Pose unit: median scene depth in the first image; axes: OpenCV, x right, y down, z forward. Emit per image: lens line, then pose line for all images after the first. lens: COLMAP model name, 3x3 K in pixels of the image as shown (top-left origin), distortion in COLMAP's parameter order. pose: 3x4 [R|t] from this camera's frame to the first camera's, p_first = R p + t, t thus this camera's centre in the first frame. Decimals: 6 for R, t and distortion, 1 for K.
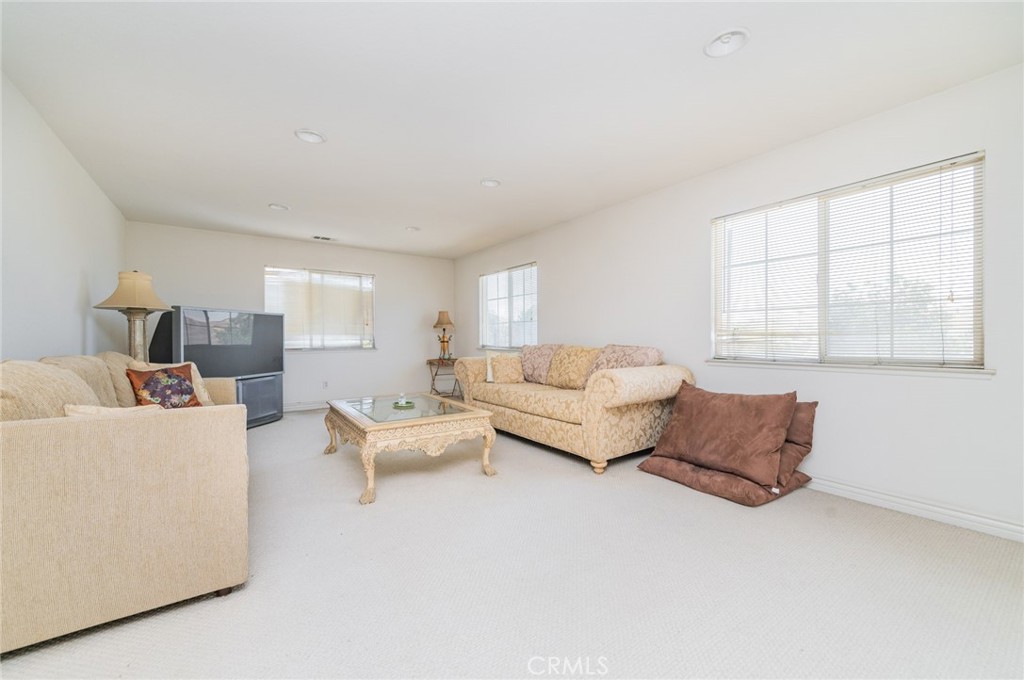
lens RADIAL K [[404.1, 0, 512.4], [0, 404.1, 338.4], [0, 0, 1]] dist [0.000070, -0.000302]
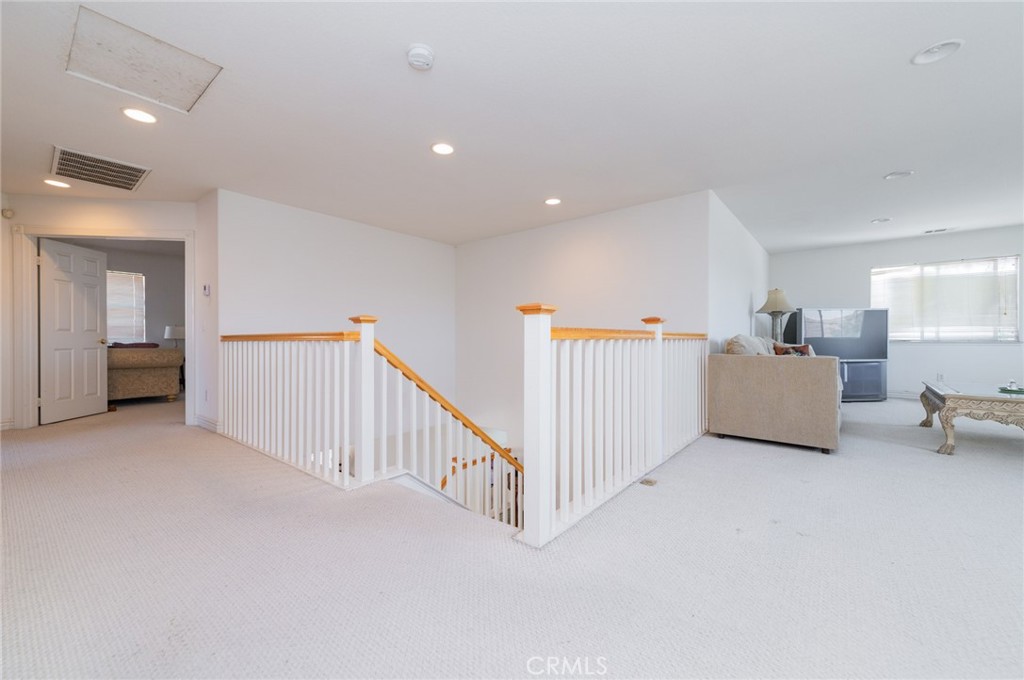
lens RADIAL K [[404.1, 0, 510.7], [0, 404.1, 339.9], [0, 0, 1]] dist [0.000070, -0.000302]
pose [[0.261549, 0.002592, -0.965187, 0.224474], [-0.000345, 0.999997, 0.002592, 0.021771], [0.965190, -0.000345, 0.261549, -0.283676]]
